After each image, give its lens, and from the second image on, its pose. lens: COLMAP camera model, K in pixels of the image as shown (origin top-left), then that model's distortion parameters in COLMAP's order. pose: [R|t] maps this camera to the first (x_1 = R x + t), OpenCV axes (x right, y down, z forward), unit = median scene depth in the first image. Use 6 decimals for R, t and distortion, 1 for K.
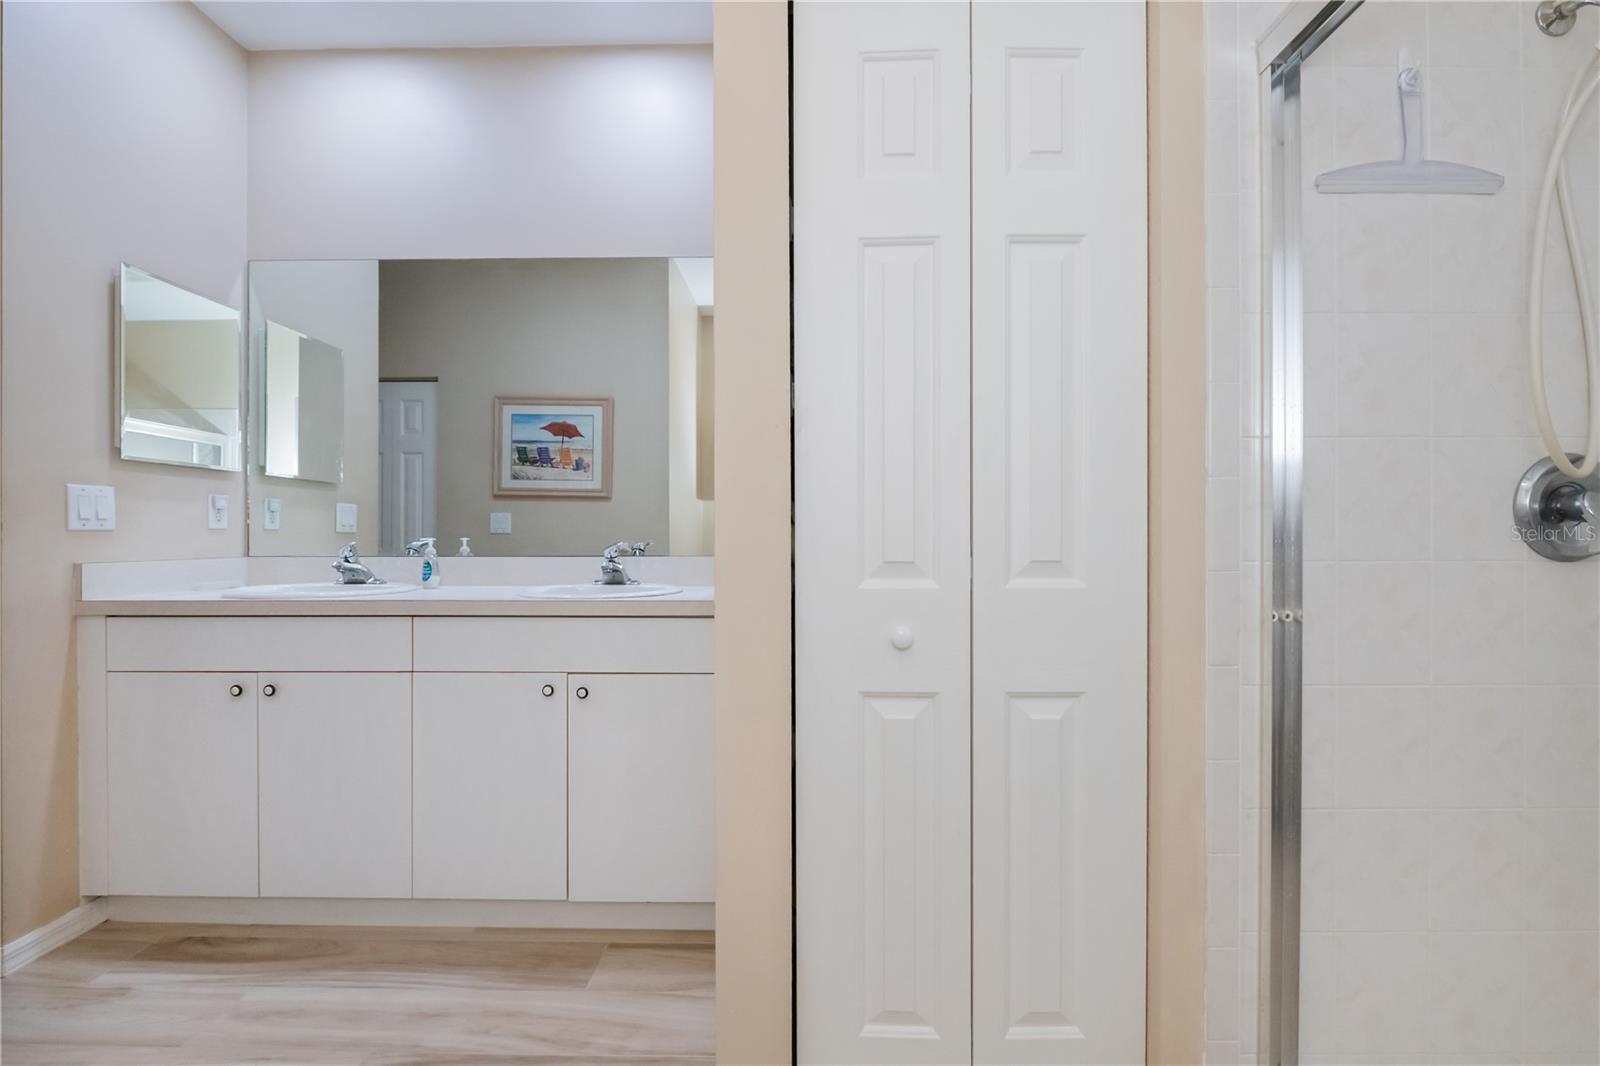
lens RADIAL K [[654.7, 0, 801.3], [0, 654.7, 521.0], [0, 0, 1]] dist [0.001087, -0.003301]
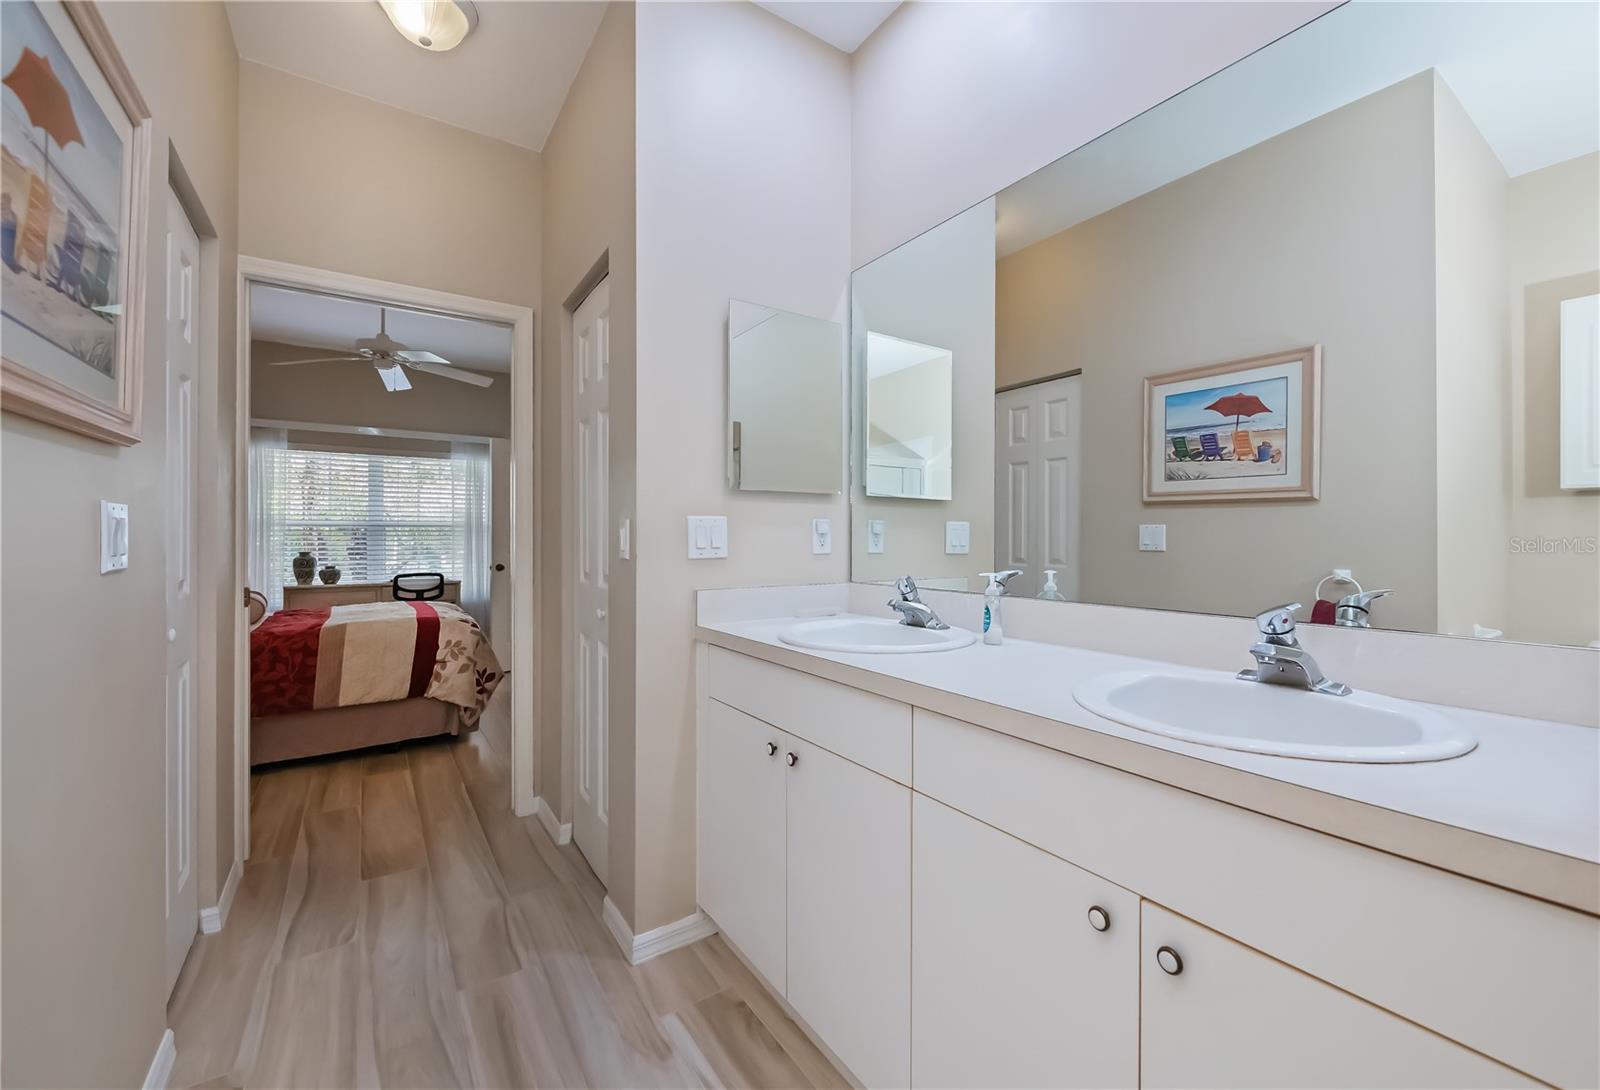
lens RADIAL K [[692.6, 0, 800.0], [0, 692.6, 545.0], [0, 0, 1]] dist [-0.002332, -0.000319]
pose [[0.585288, 0.005039, -0.810810, -0.037257], [0.015519, 0.999728, 0.017415, -0.010172], [0.810677, -0.022775, 0.585050, 0.190289]]
